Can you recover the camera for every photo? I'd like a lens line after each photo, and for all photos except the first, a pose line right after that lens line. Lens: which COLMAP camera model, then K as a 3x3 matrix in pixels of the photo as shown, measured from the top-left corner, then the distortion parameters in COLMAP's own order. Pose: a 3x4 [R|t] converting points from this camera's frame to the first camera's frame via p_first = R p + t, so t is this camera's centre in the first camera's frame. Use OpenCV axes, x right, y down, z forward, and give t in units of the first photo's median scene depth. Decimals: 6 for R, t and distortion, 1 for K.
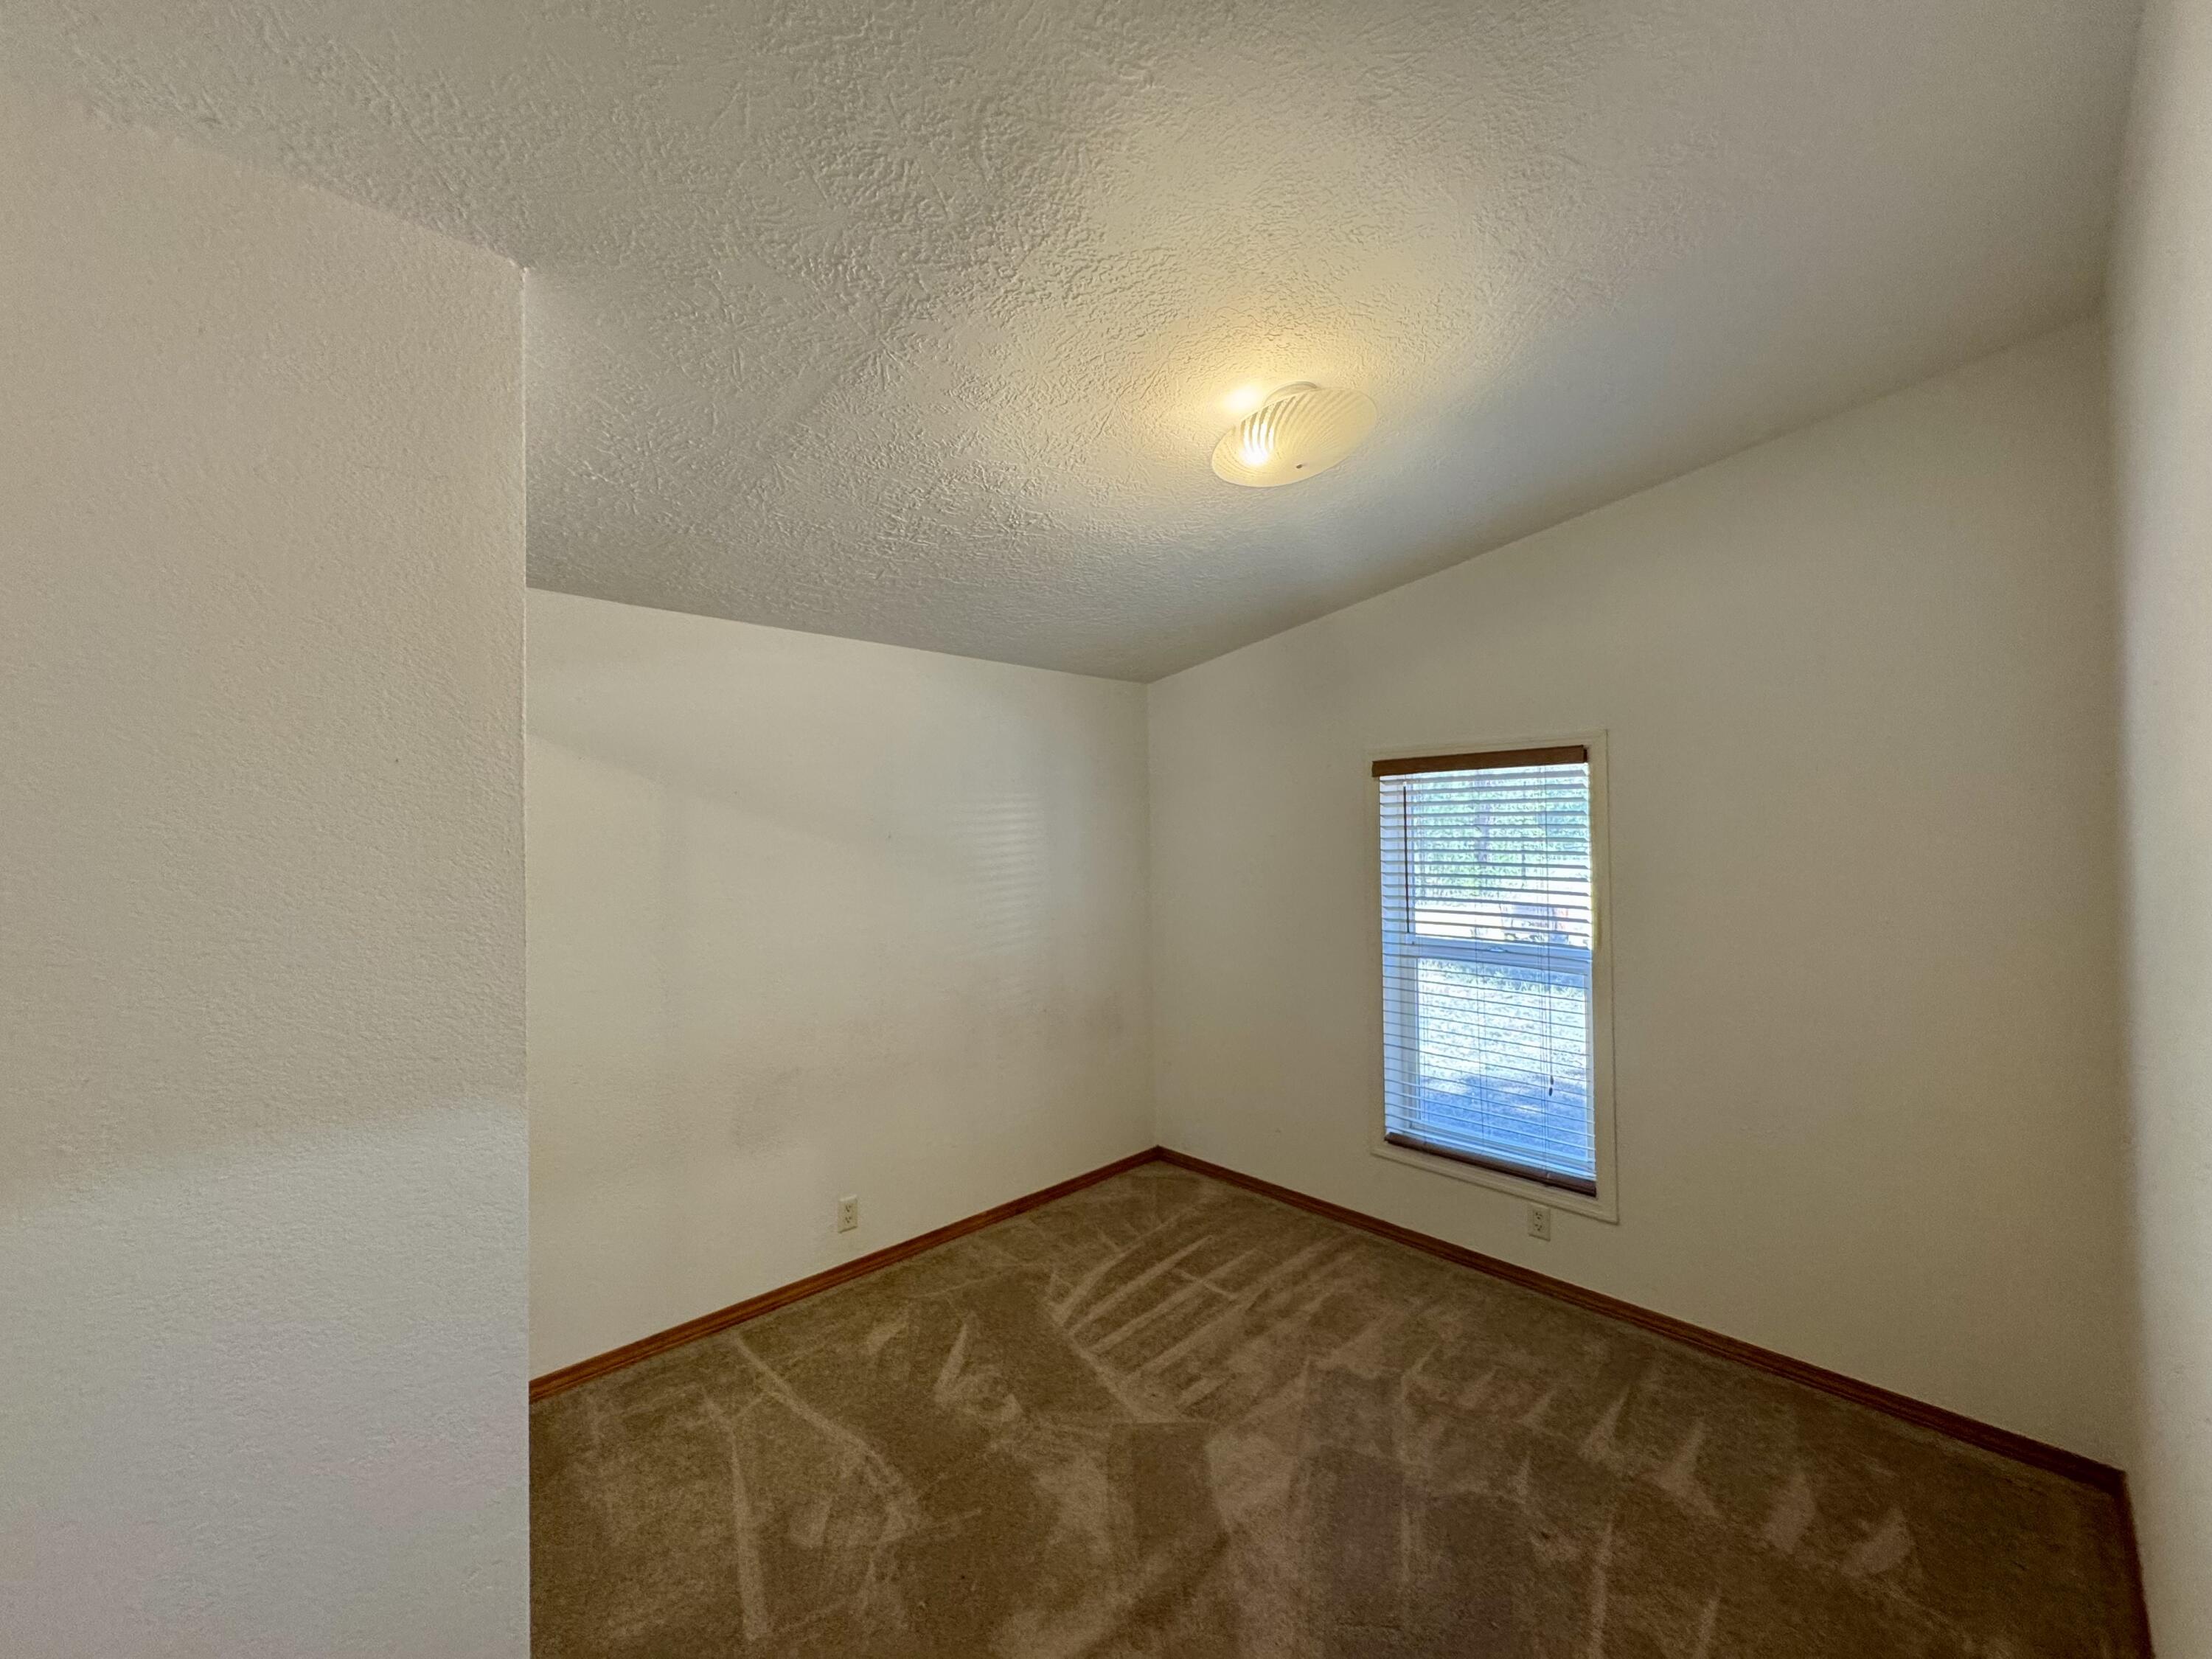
lens RADIAL K [[870.6, 0, 1106.4], [0, 870.6, 829.2], [0, 0, 1]] dist [-0.000656, 0.000399]
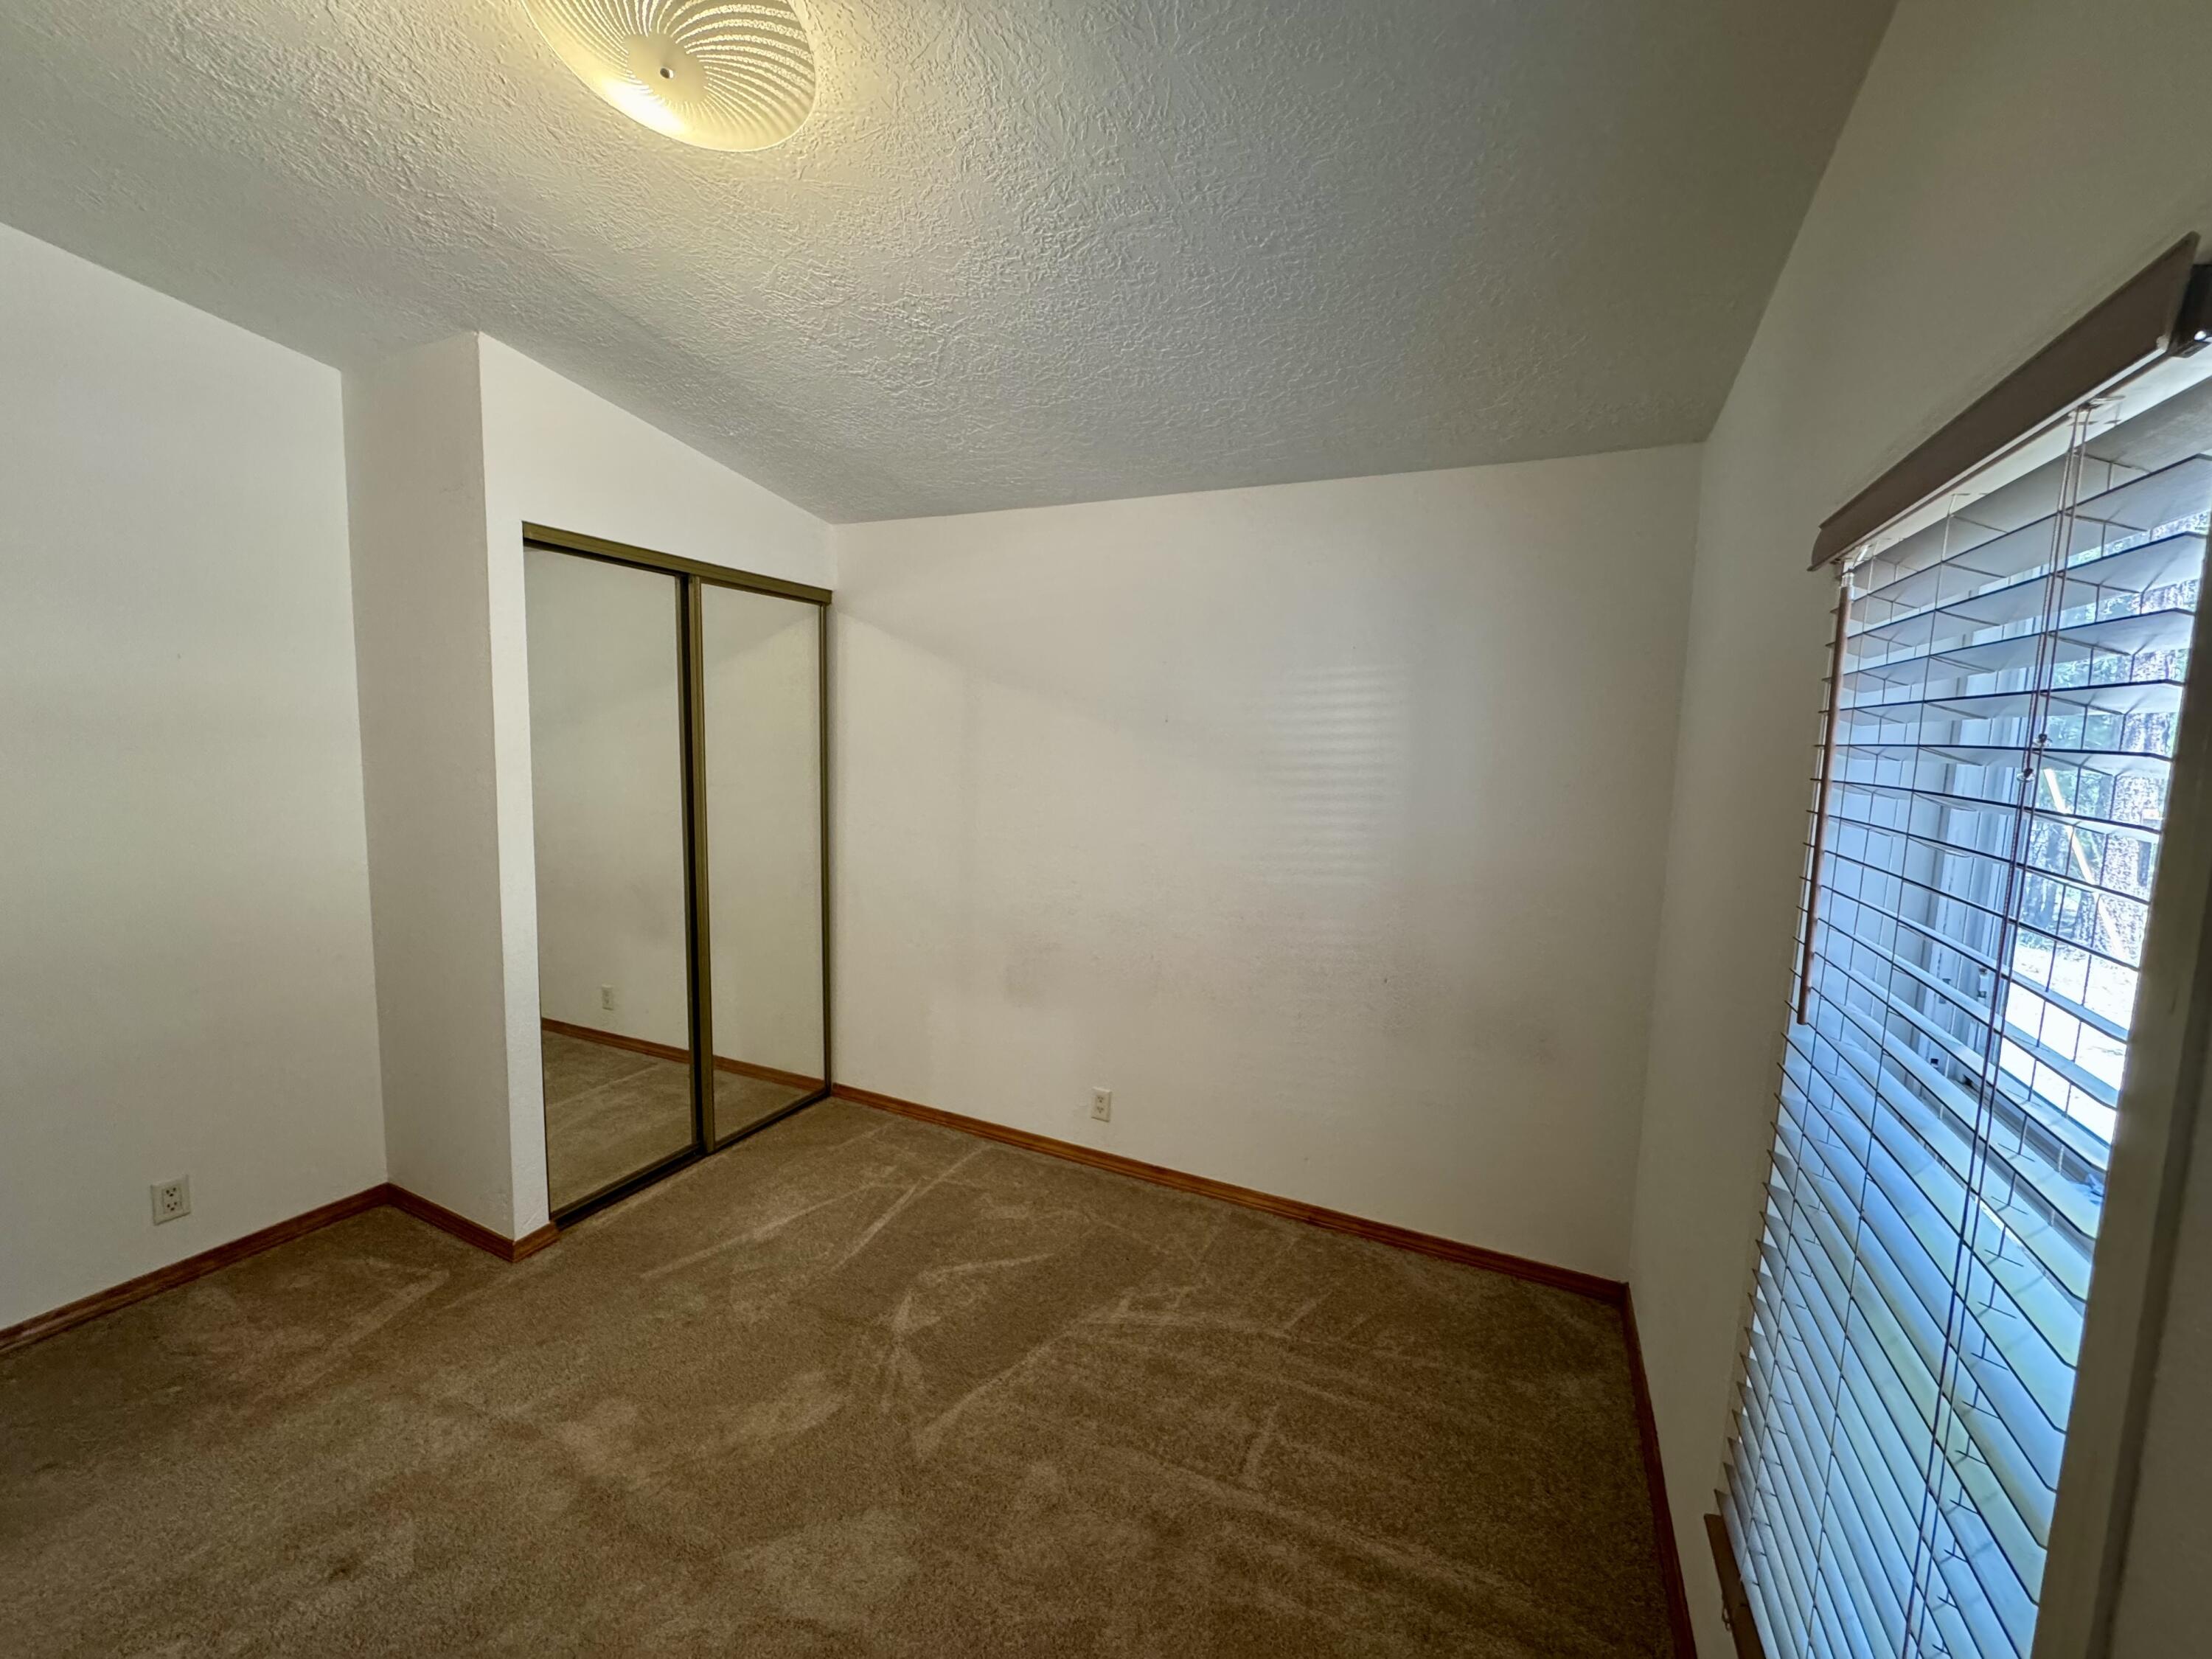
lens RADIAL K [[870.6, 0, 1104.3], [0, 870.6, 826.9], [0, 0, 1]] dist [-0.000656, 0.000399]
pose [[0.355915, 0.121242, -0.926620, 0.619241], [-0.030255, 0.992524, 0.118244, 0.013020], [0.934028, -0.014050, 0.356923, 0.695720]]
